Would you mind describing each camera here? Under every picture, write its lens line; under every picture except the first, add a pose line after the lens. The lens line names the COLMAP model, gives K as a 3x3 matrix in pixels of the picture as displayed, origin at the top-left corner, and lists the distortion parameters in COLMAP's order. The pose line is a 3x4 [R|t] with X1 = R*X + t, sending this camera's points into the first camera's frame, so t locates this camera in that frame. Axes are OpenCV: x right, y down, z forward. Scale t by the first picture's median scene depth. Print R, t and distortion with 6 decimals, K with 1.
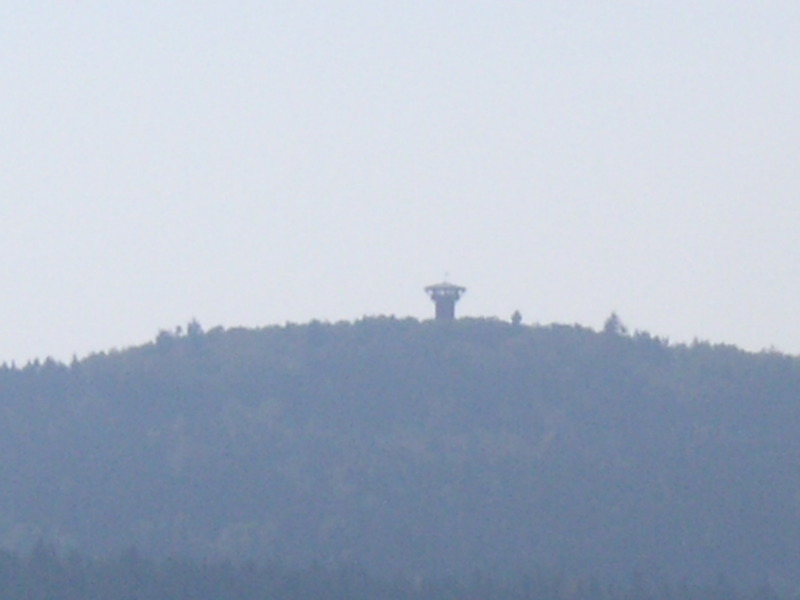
lens RADIAL K [[2407.8, 0, 399.9], [0, 2407.8, 300.1], [0, 0, 1]] dist [-0.031501, 0.000000]
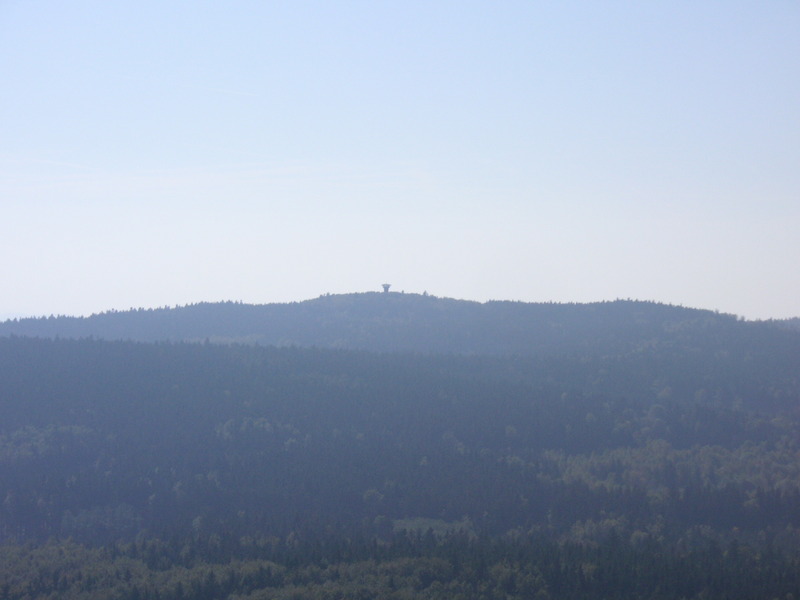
lens RADIAL K [[2407.8, 0, 400.8], [0, 2407.8, 300.7], [0, 0, 1]] dist [-0.031501, 0.000000]
pose [[0.999932, -0.002006, -0.011522, 0.094628], [0.002152, 0.999917, 0.012676, -0.031169], [0.011496, -0.012700, 0.999853, -3.315531]]
